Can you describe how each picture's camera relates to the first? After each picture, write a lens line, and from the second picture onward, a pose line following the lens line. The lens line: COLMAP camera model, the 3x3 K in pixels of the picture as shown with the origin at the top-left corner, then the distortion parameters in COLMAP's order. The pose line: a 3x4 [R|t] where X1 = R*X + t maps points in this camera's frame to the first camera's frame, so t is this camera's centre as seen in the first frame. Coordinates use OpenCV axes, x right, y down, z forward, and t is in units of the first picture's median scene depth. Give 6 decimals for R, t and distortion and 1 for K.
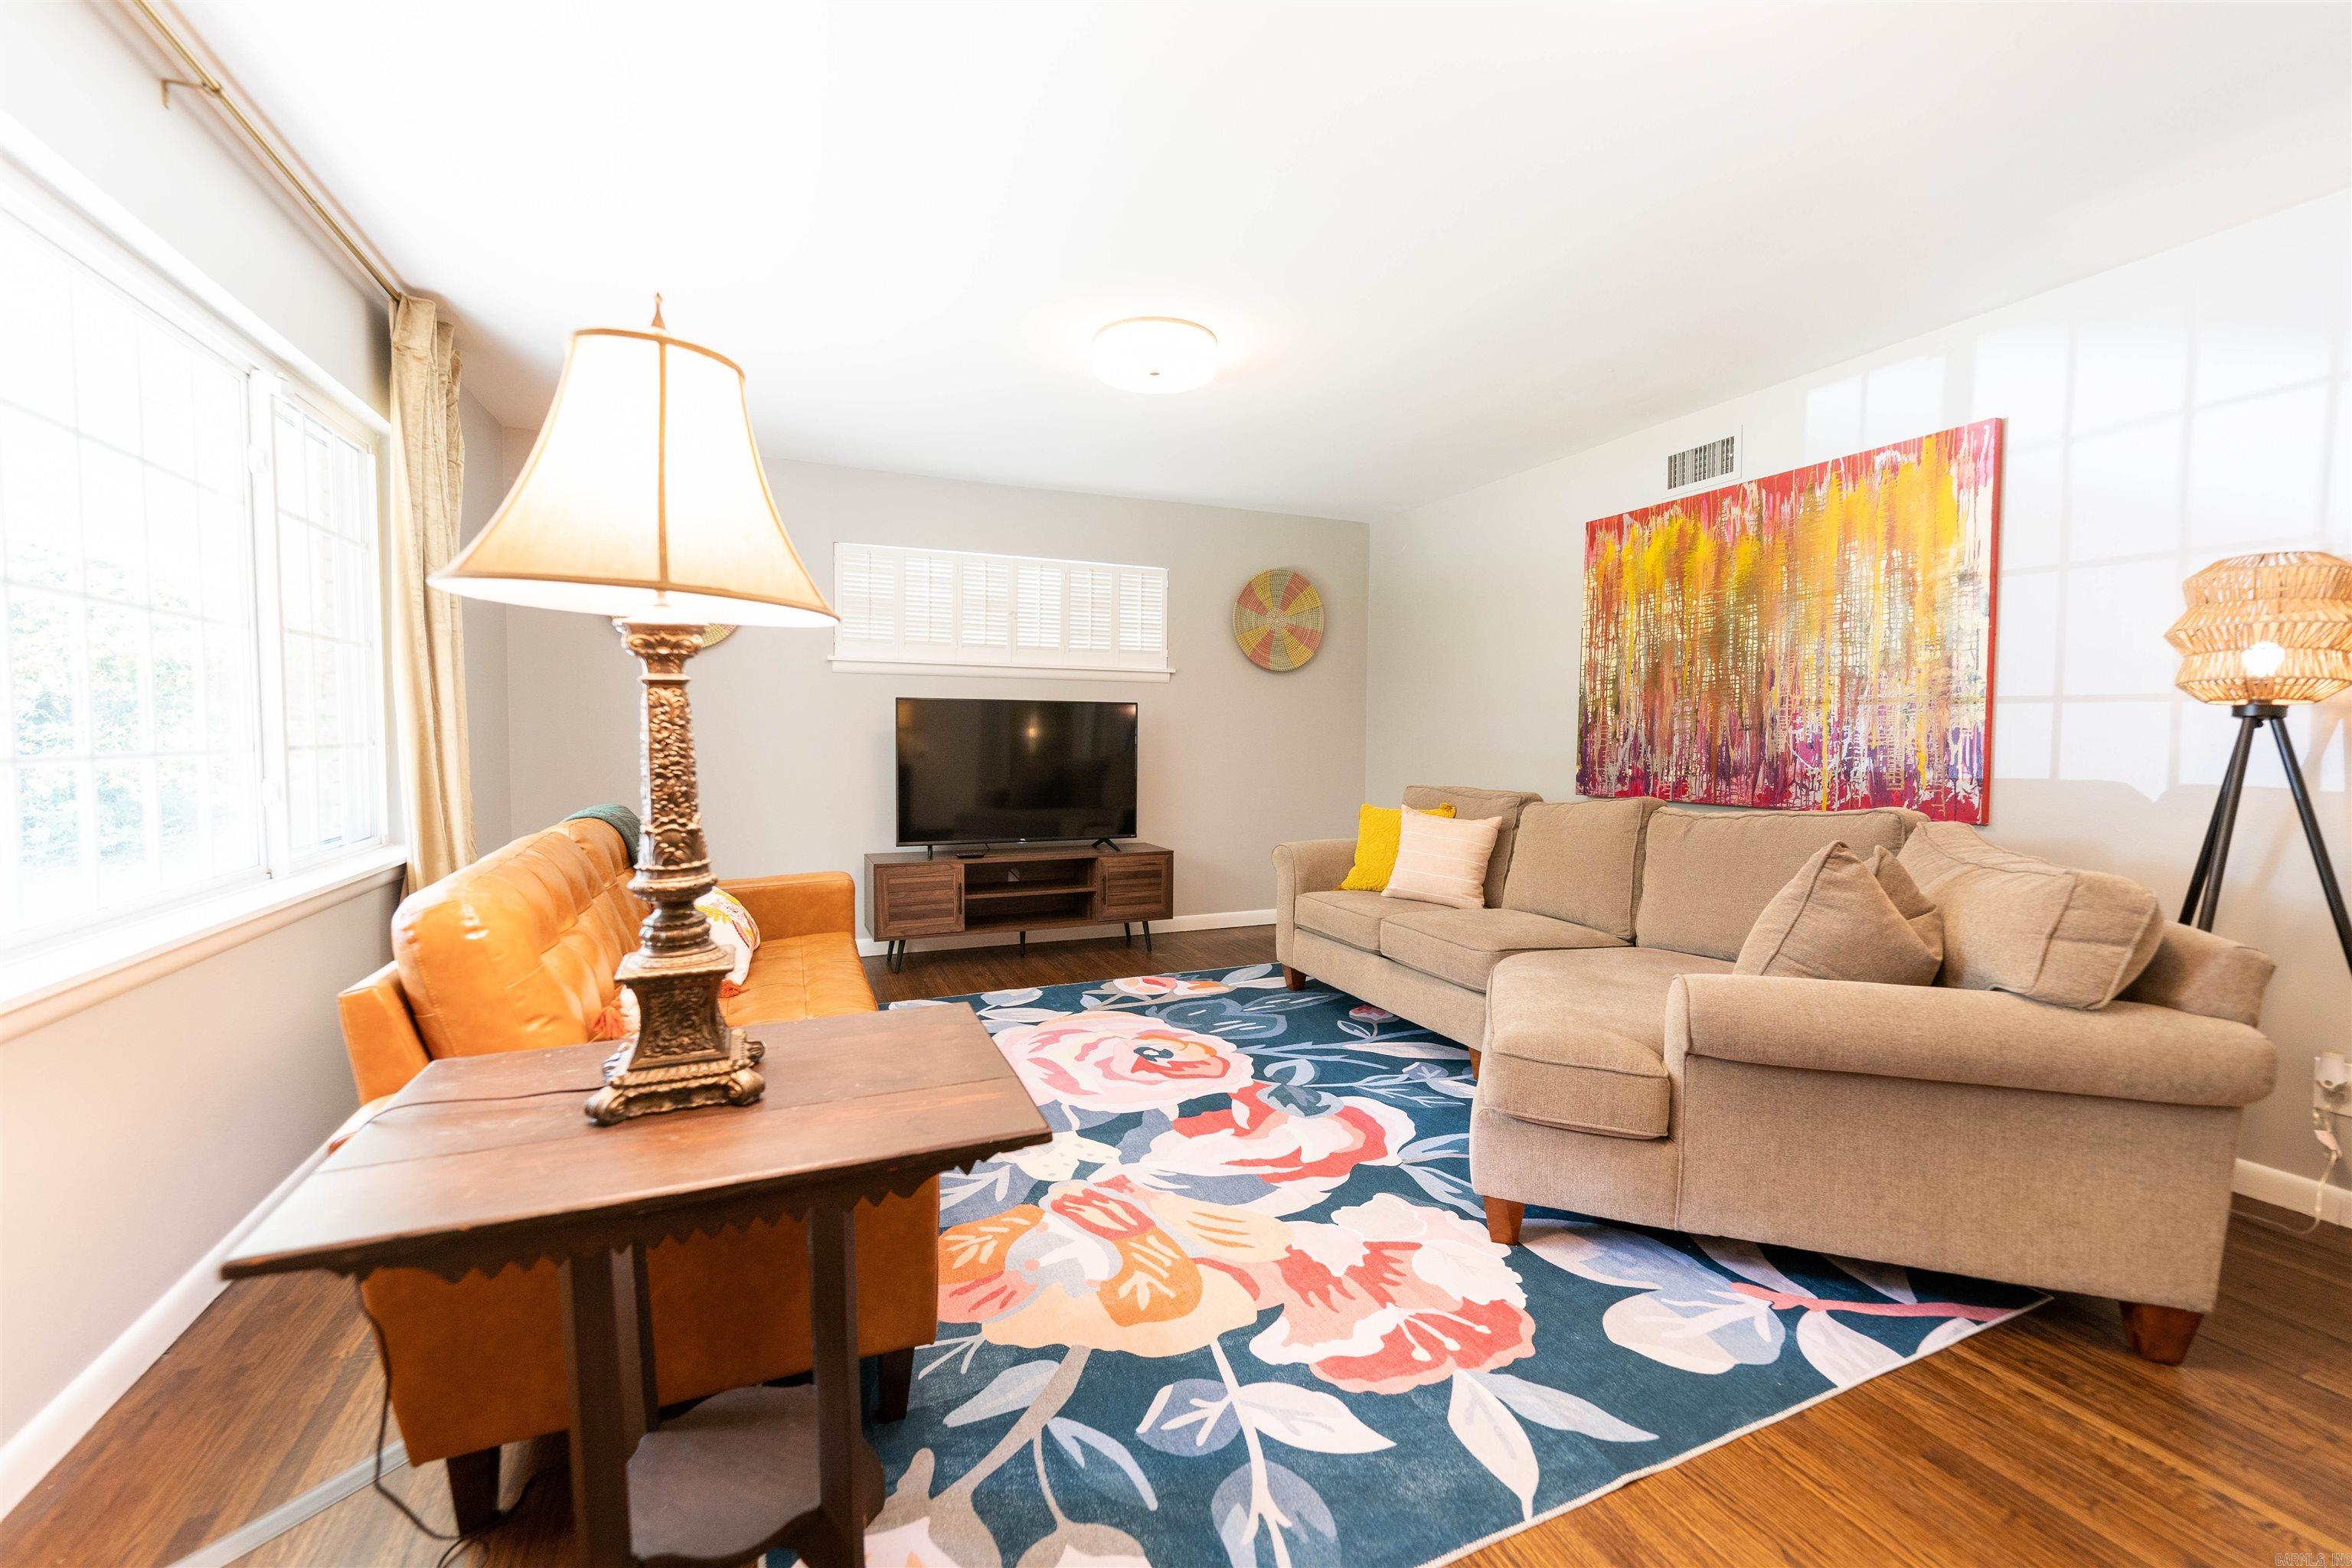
lens RADIAL K [[947.8, 0, 1172.7], [0, 947.8, 775.5], [0, 0, 1]] dist [0.008798, -0.004232]
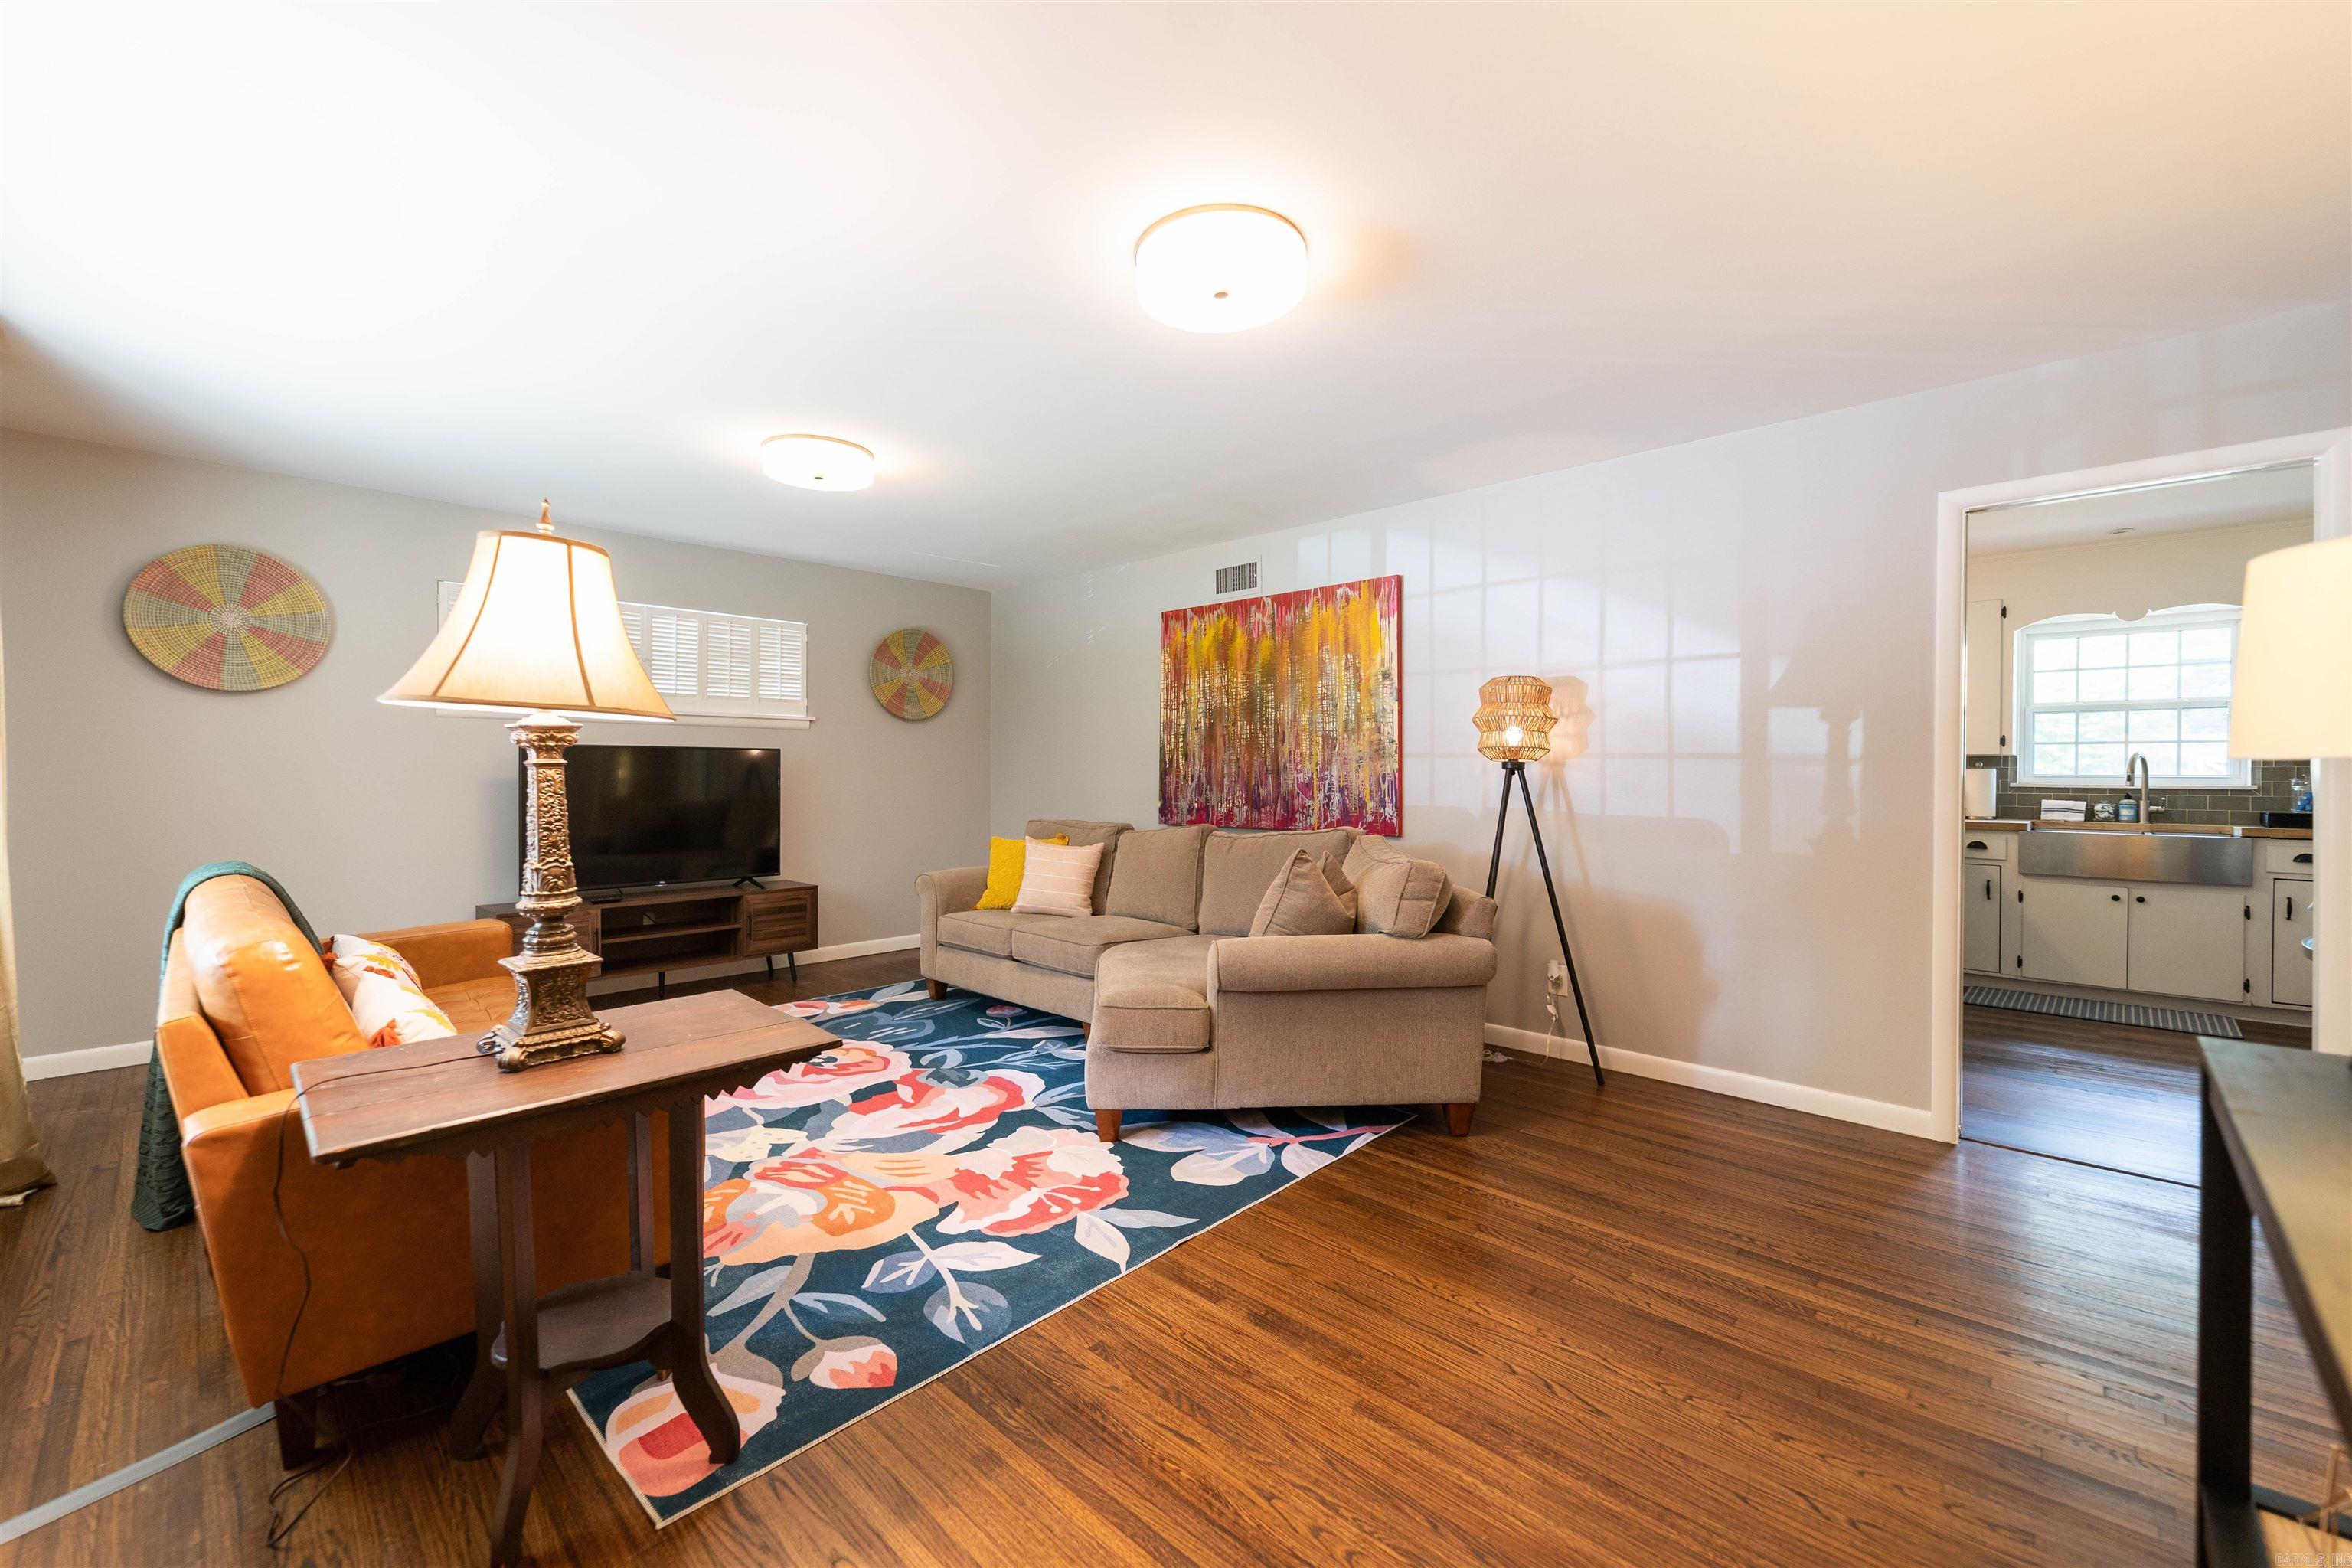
lens RADIAL K [[944.7, 0, 1164.5], [0, 944.7, 781.1], [0, 0, 1]] dist [-0.000606, -0.000509]
pose [[0.922829, -0.009922, 0.385083, -0.073966], [0.021484, 0.999438, -0.025734, -0.005499], [-0.384611, 0.032021, 0.922523, -0.229520]]
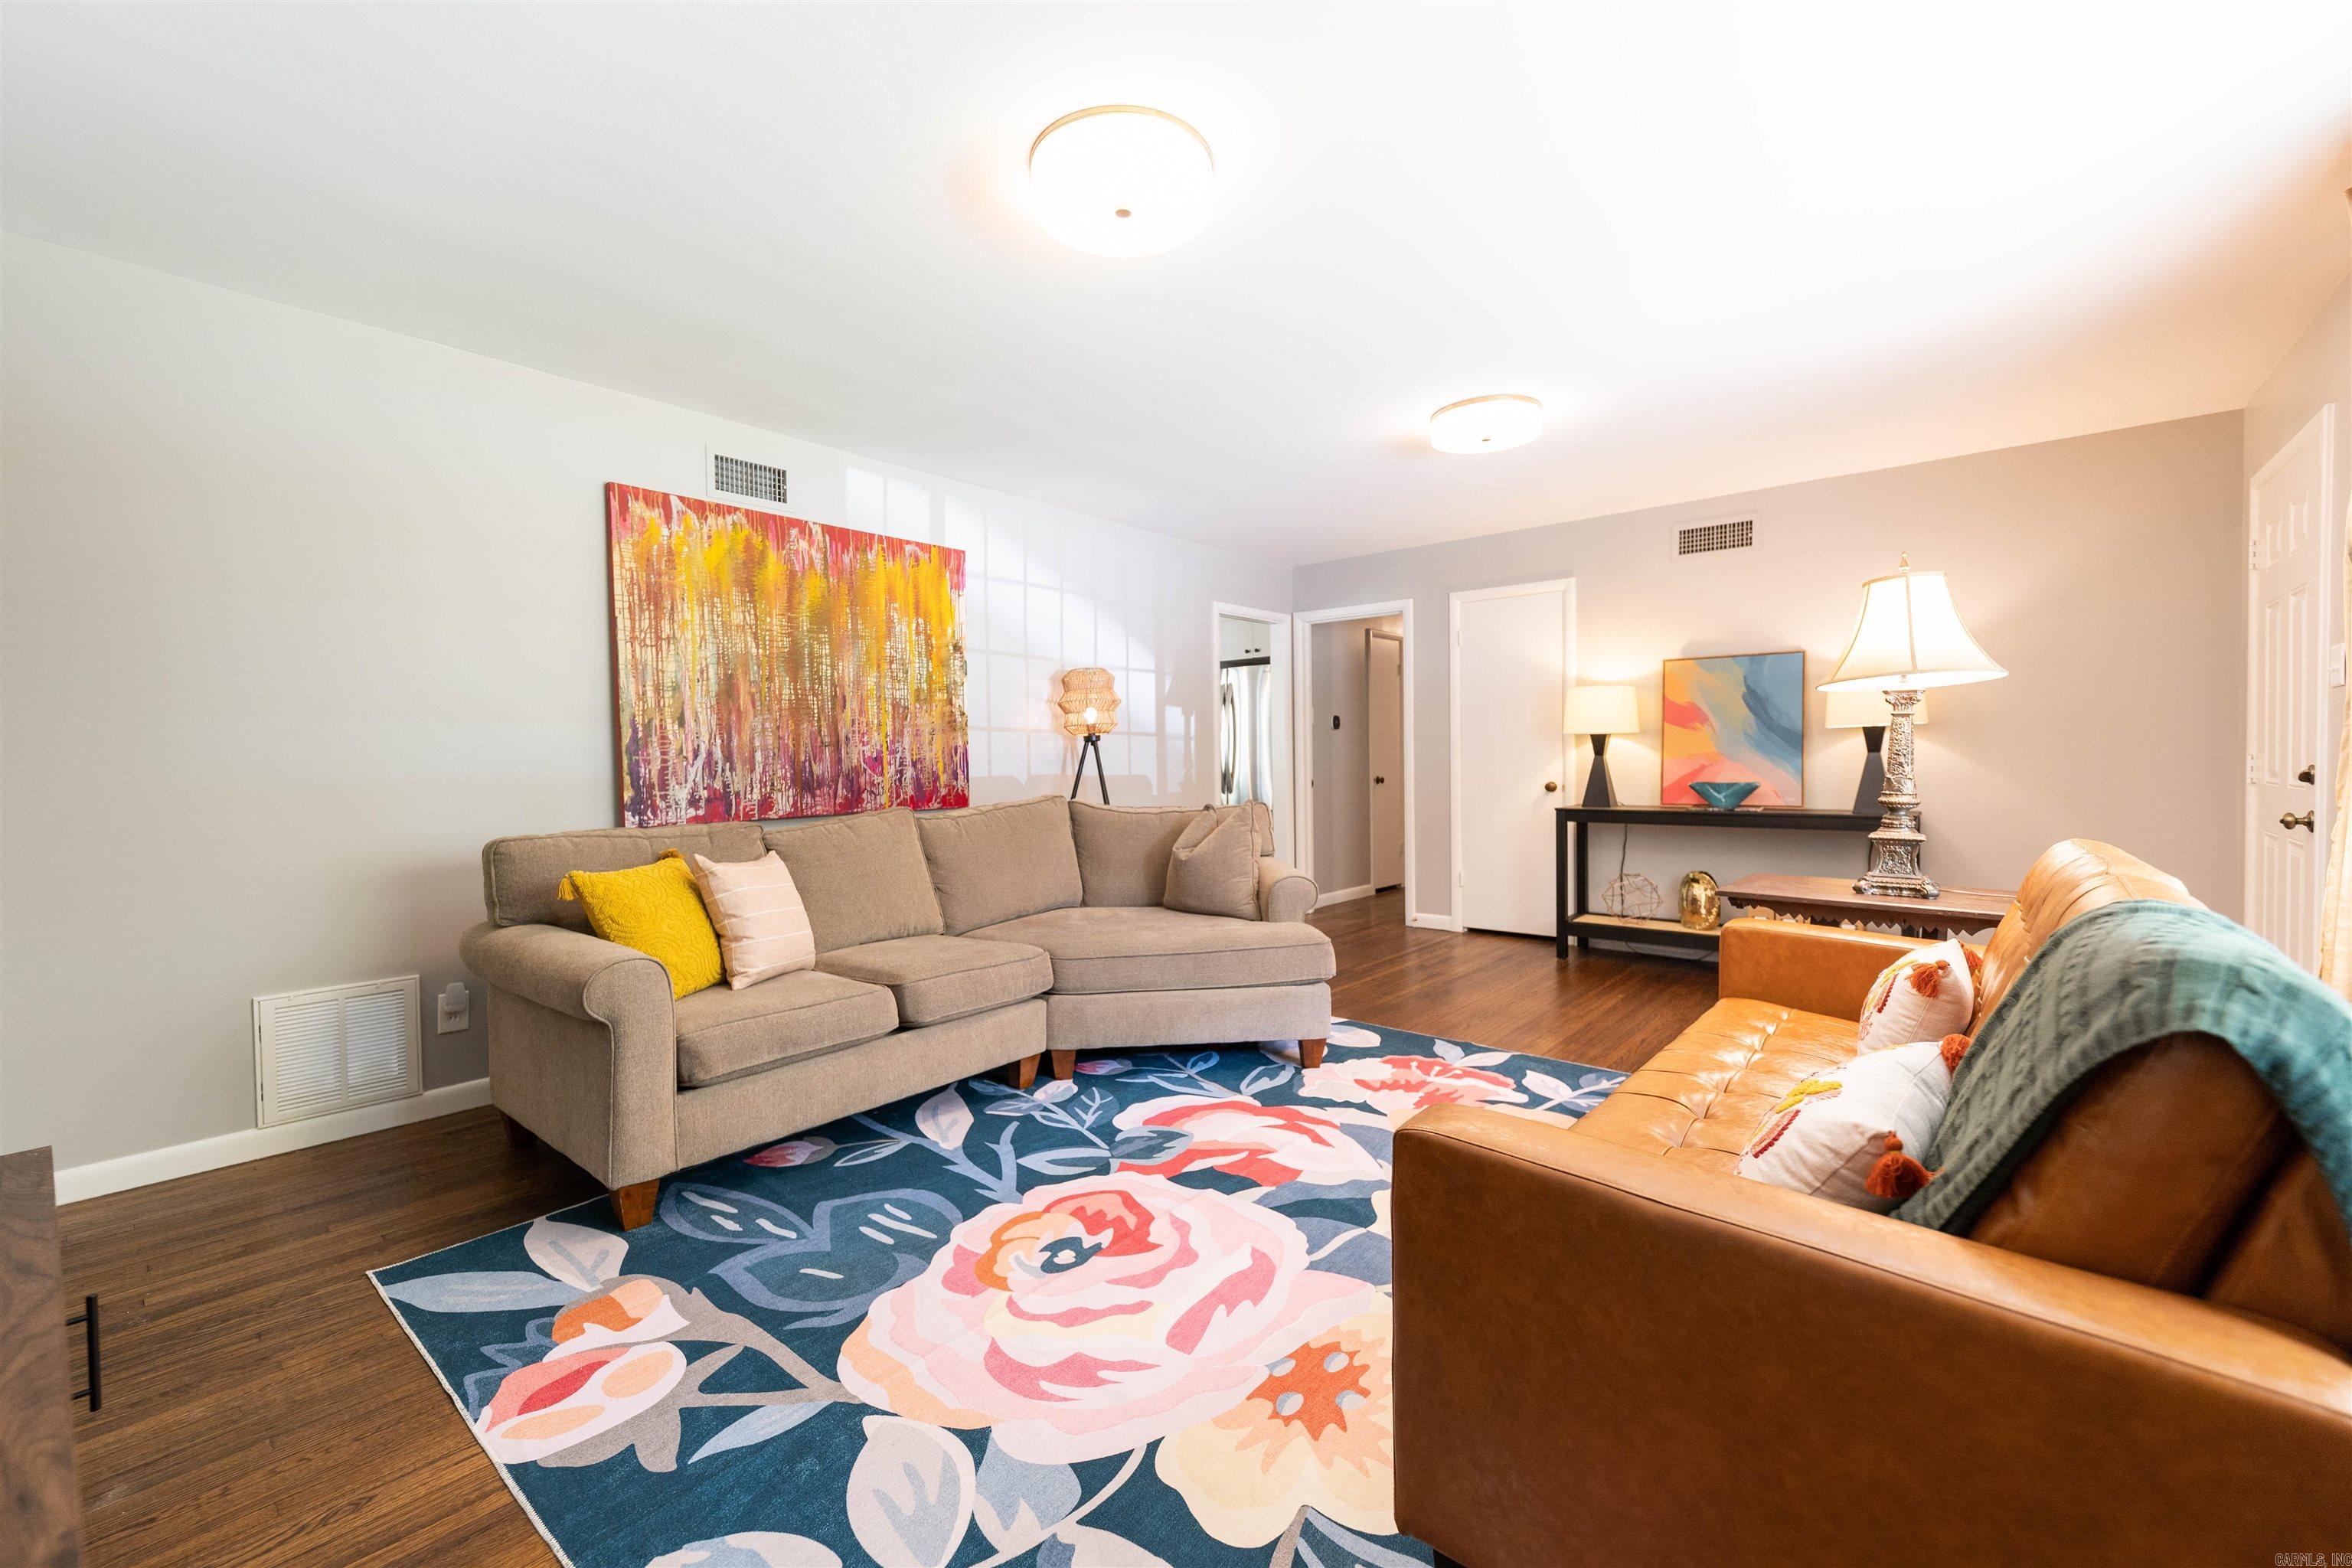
lens RADIAL K [[989.3, 0, 1134.9], [0, 989.3, 782.5], [0, 0, 1]] dist [0.000331, -0.000109]
pose [[-0.440444, -0.019011, 0.897579, -0.640769], [0.050656, 0.997657, 0.045987, -0.043964], [-0.896350, 0.065722, -0.438449, 1.276218]]
